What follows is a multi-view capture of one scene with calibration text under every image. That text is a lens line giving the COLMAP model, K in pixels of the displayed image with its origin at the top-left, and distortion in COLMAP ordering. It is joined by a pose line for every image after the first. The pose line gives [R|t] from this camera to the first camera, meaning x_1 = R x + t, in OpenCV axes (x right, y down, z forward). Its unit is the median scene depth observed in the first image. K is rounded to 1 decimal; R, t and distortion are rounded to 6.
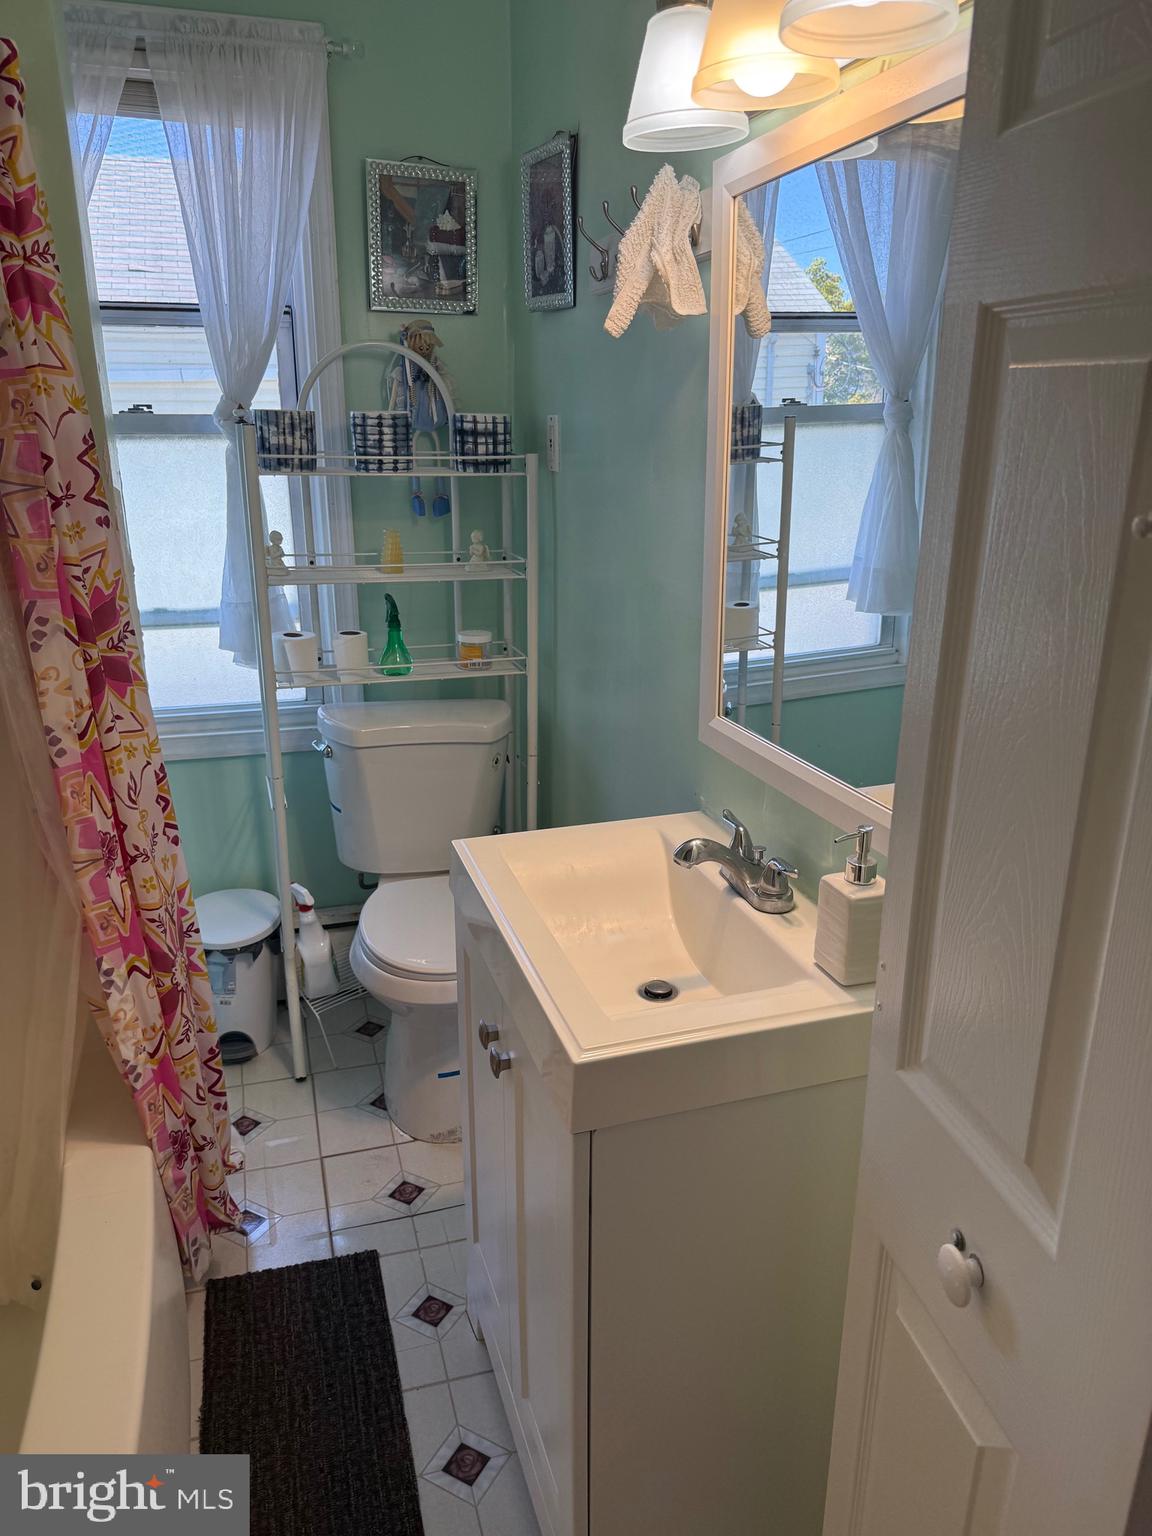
lens RADIAL K [[1092.7, 0, 579.5], [0, 1092.7, 772.9], [0, 0, 1]] dist [0.039543, -0.094301]
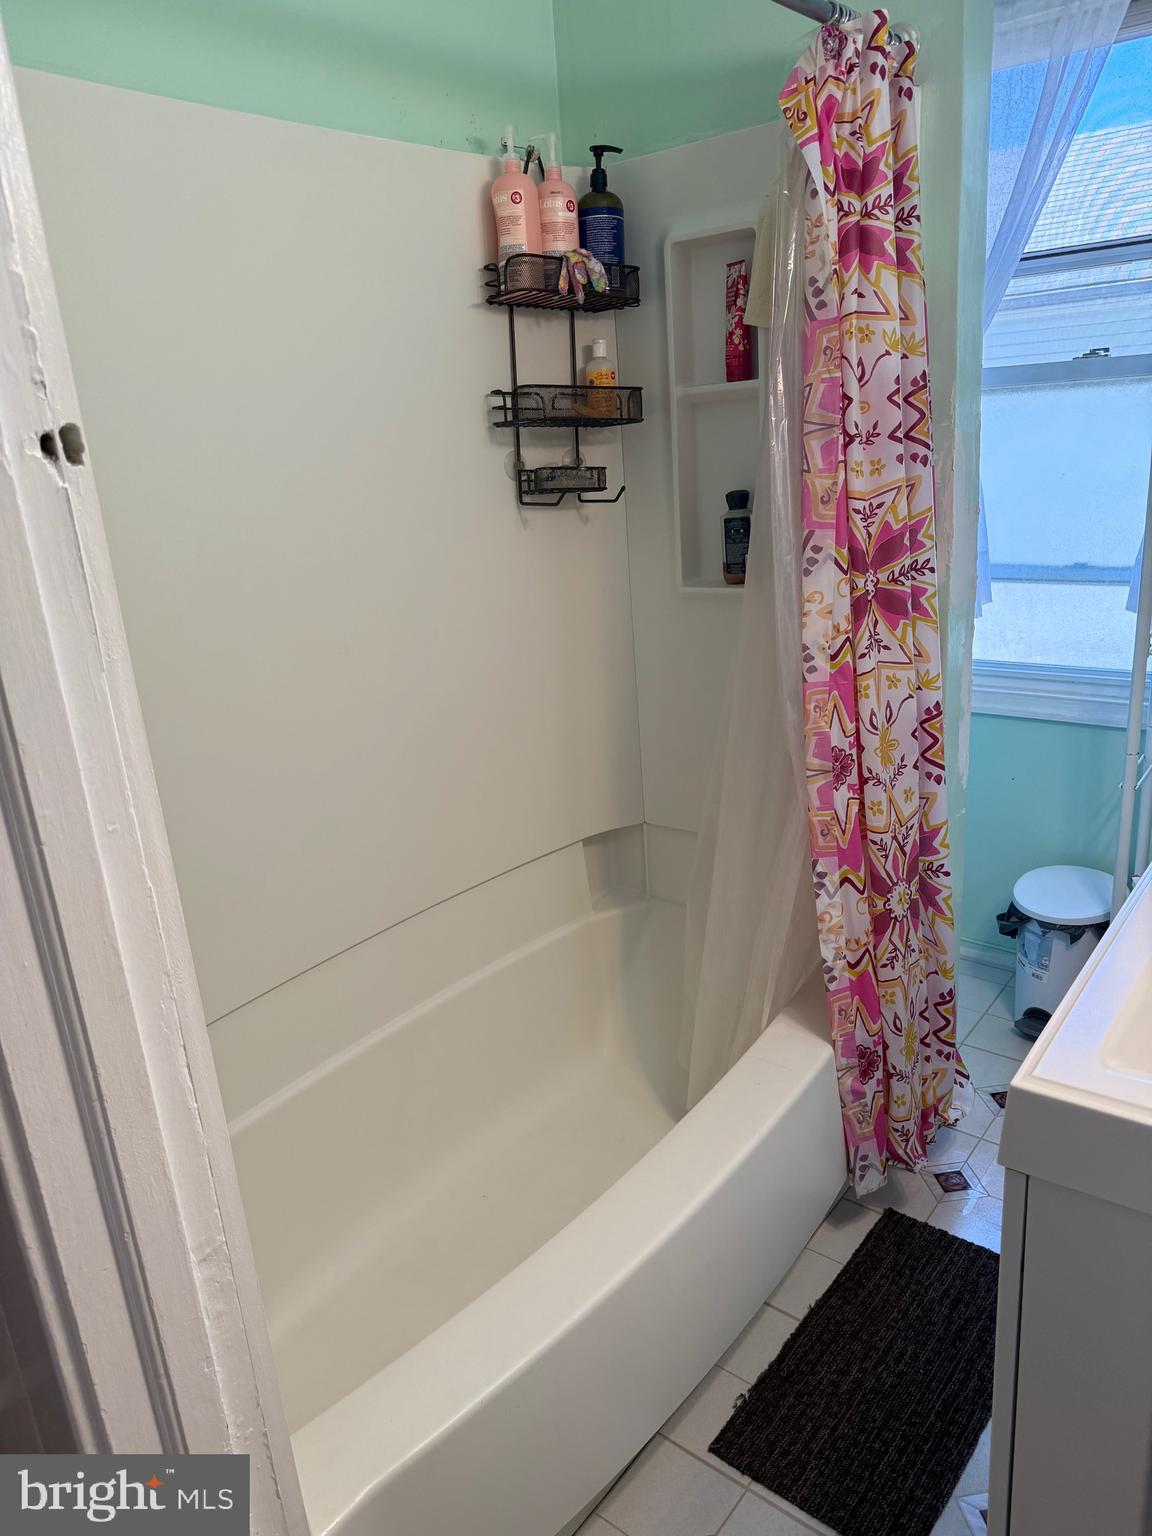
lens RADIAL K [[1073.1, 0, 576.6], [0, 1073.1, 775.0], [0, 0, 1]] dist [0.149281, -0.325479]
pose [[0.552334, 0.203260, -0.808463, 0.272028], [-0.186900, 0.975324, 0.117524, 0.002007], [0.812401, 0.086190, 0.576694, 0.153923]]
